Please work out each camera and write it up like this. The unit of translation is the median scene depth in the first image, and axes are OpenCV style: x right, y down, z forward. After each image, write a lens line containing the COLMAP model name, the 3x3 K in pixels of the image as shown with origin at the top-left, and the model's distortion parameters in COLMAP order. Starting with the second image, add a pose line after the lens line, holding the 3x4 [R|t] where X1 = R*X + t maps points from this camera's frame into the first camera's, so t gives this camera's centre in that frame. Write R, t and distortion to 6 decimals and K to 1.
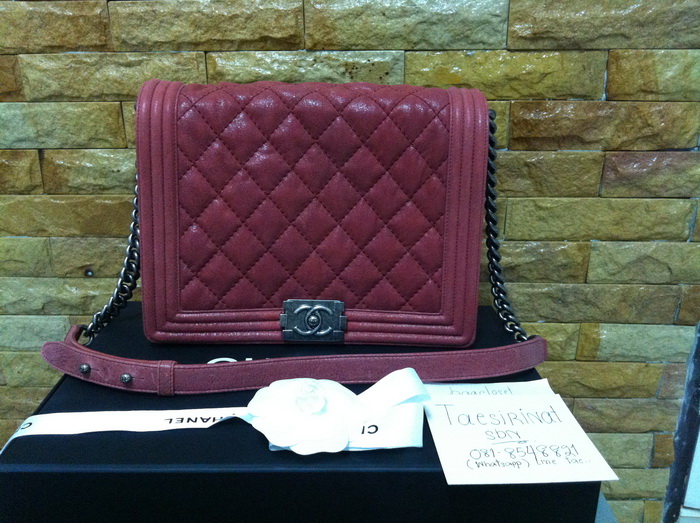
lens RADIAL K [[696.7, 0, 353.9], [0, 696.7, 267.2], [0, 0, 1]] dist [-0.054344, 0.000000]
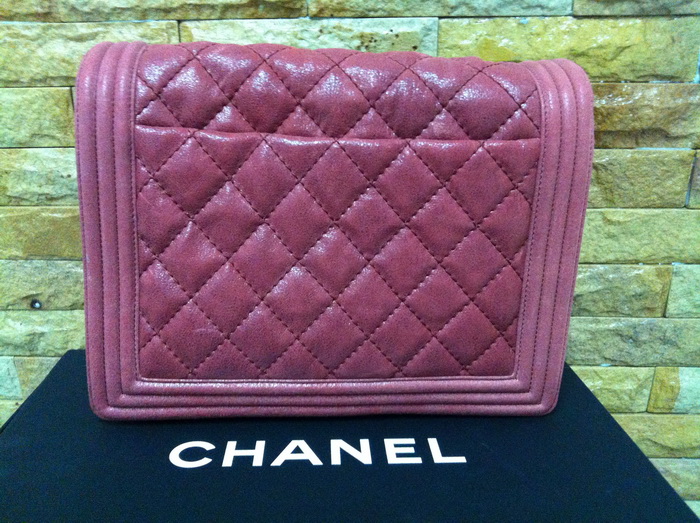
lens RADIAL K [[696.7, 0, 347.5], [0, 696.7, 260.4], [0, 0, 1]] dist [-0.054344, 0.000000]
pose [[0.999983, -0.001894, -0.005528, -0.022687], [0.001772, 0.999755, -0.022082, -0.027291], [0.005568, 0.022072, 0.999741, 0.235117]]
